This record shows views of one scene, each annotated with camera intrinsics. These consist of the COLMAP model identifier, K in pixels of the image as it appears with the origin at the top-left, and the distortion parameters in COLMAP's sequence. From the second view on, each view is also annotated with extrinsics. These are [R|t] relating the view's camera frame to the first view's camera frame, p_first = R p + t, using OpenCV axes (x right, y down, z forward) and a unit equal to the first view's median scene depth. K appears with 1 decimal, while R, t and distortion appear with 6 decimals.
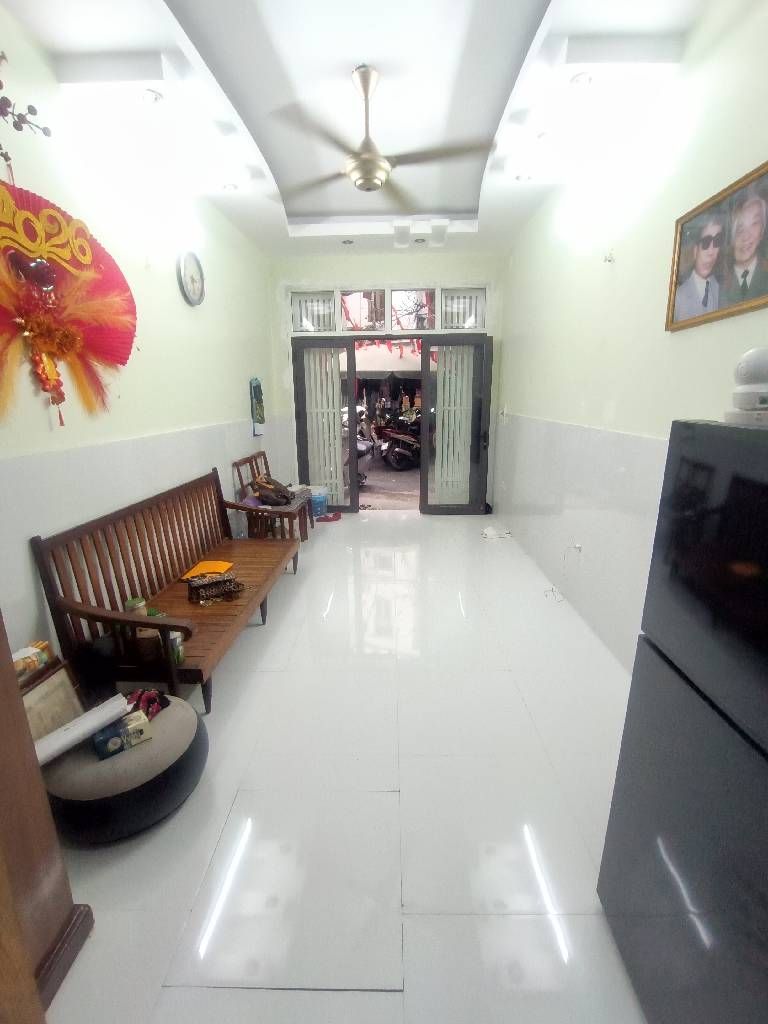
lens RADIAL K [[463.5, 0, 384.0], [0, 463.5, 512.0], [0, 0, 1]] dist [-0.006047, -0.000107]
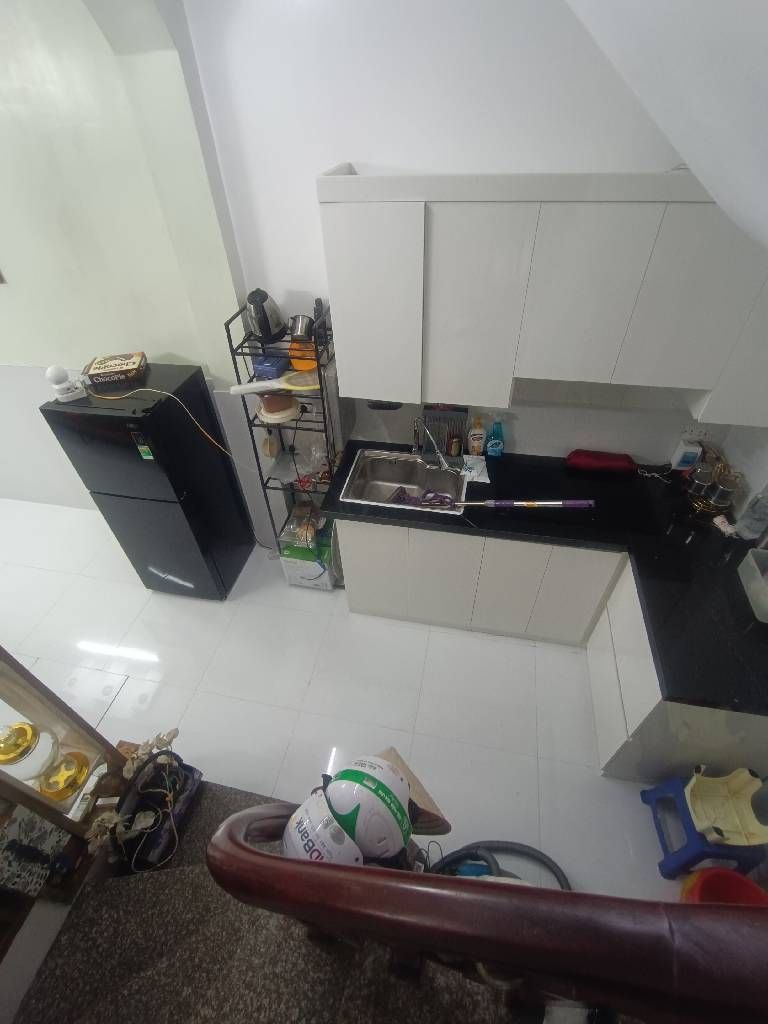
lens RADIAL K [[463.5, 0, 384.0], [0, 463.5, 512.0], [0, 0, 1]] dist [-0.006047, -0.000107]
pose [[0.194860, -0.667830, 0.718354, -0.406905], [0.272294, 0.740438, 0.614498, -0.322305], [-0.942277, 0.075862, 0.326128, -0.512875]]
